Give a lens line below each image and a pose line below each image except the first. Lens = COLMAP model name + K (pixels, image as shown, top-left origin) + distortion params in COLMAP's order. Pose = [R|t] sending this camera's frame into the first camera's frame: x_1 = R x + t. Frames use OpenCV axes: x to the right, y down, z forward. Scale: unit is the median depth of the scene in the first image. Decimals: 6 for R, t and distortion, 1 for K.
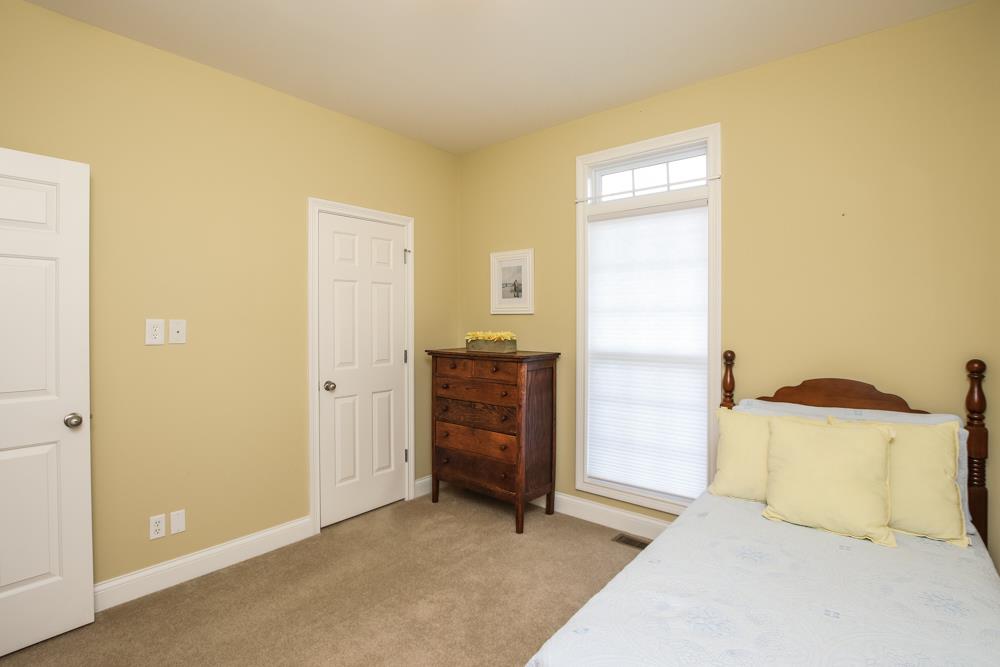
lens RADIAL K [[484.0, 0, 491.8], [0, 484.0, 324.6], [0, 0, 1]] dist [-0.015926, -0.000107]
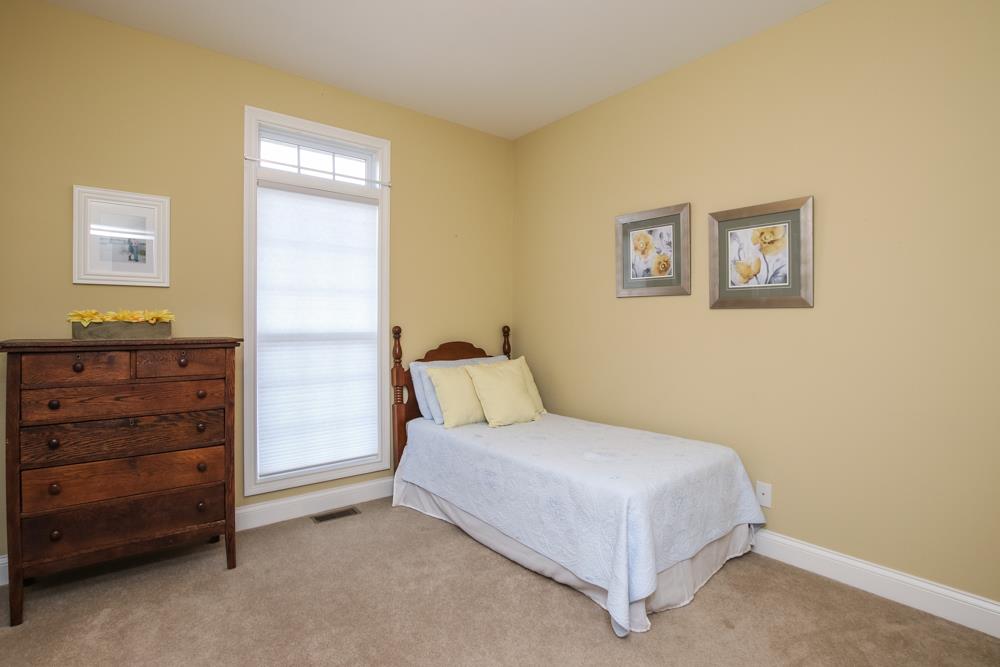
lens RADIAL K [[484.0, 0, 491.8], [0, 484.0, 324.6], [0, 0, 1]] dist [-0.015926, -0.000107]
pose [[0.223005, -0.007053, 0.974792, -0.575287], [0.006297, 0.999963, 0.005795, 0.037477], [-0.974797, 0.004846, 0.223042, 0.404549]]
